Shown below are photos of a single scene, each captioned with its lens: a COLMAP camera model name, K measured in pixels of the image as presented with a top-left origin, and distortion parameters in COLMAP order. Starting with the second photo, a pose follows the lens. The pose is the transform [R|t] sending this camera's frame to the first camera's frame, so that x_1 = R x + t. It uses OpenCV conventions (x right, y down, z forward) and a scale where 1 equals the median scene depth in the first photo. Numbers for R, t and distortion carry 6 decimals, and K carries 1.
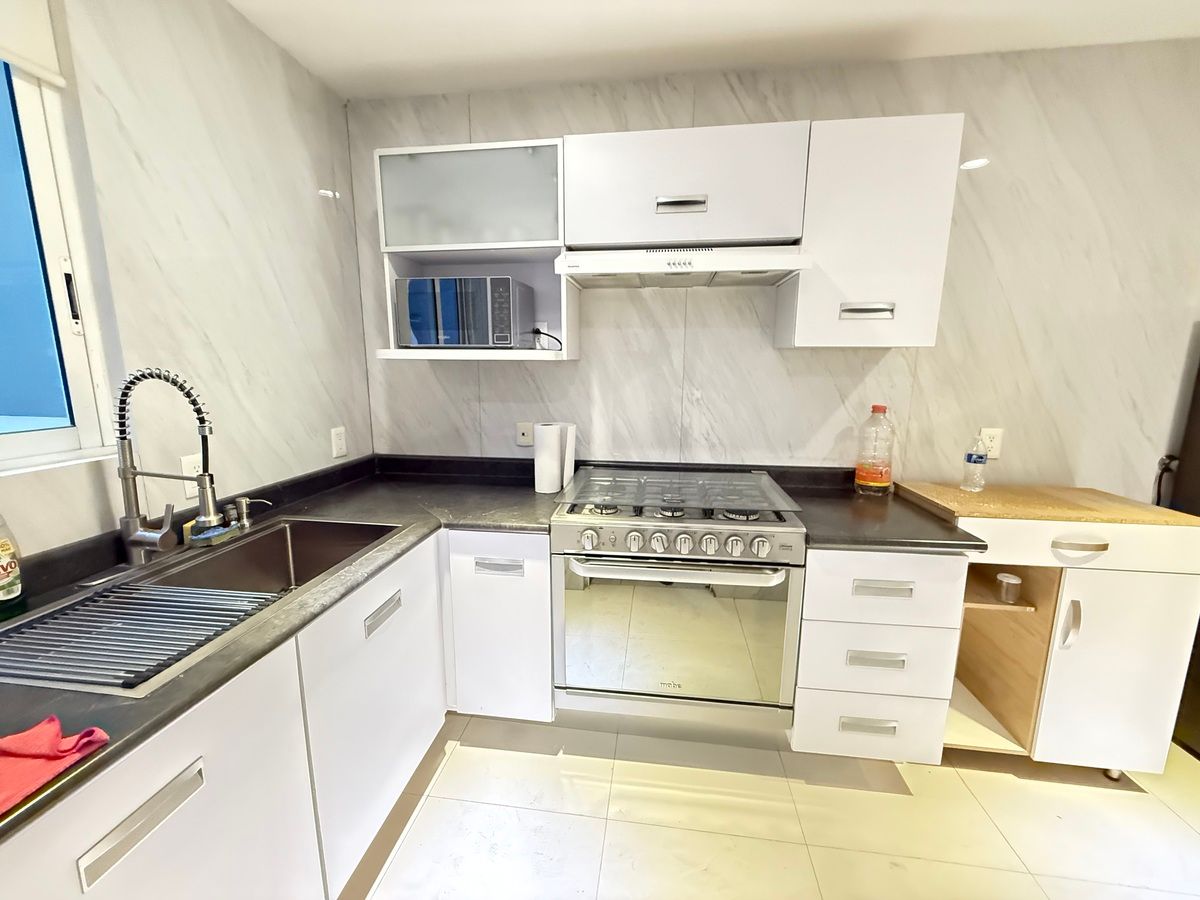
lens RADIAL K [[479.0, 0, 601.6], [0, 479.0, 450.6], [0, 0, 1]] dist [-0.000657, 0.000983]
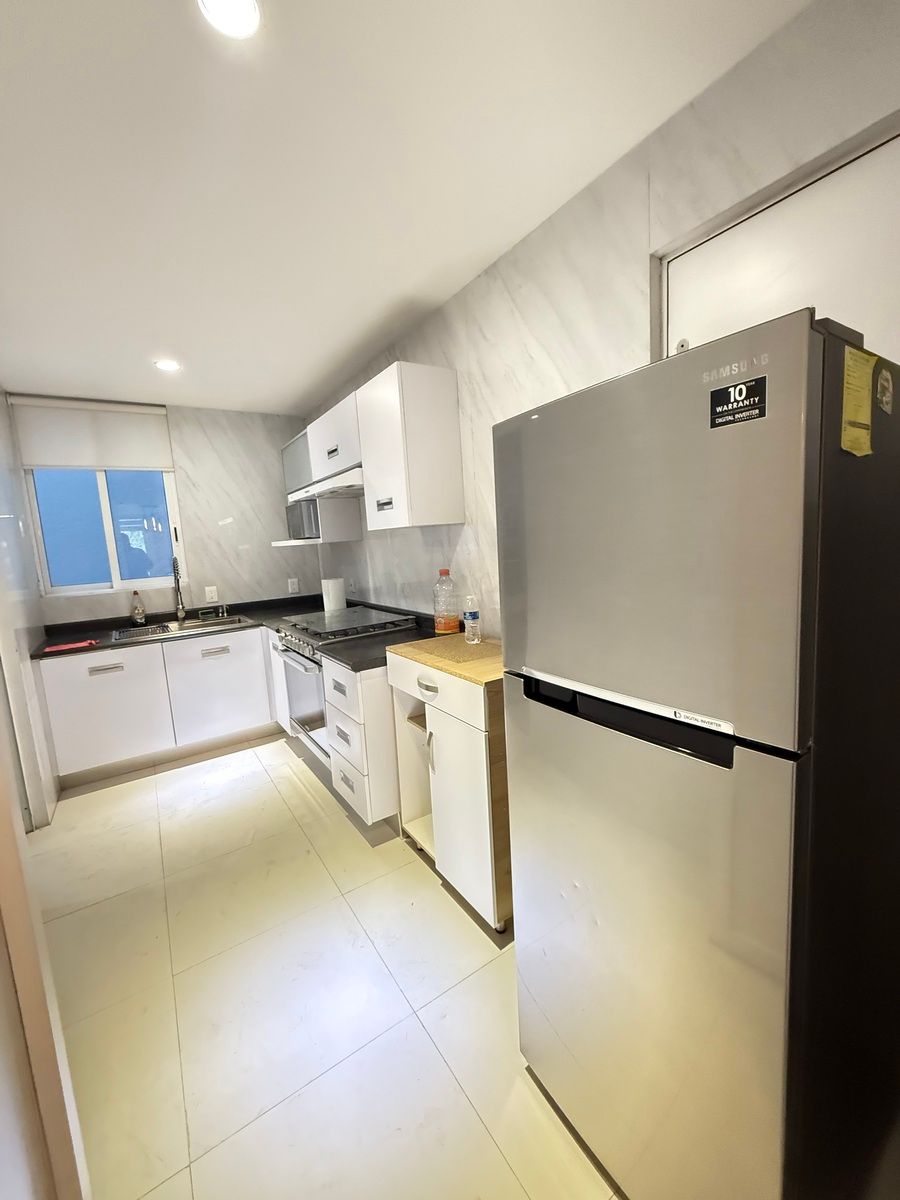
lens RADIAL K [[479.0, 0, 457.3], [0, 479.0, 599.4], [0, 0, 1]] dist [-0.000657, 0.000983]
pose [[0.661104, 0.051918, -0.748496, 1.716808], [-0.068381, 0.997620, 0.008801, -0.032245], [0.747172, 0.045364, 0.663081, 0.210883]]
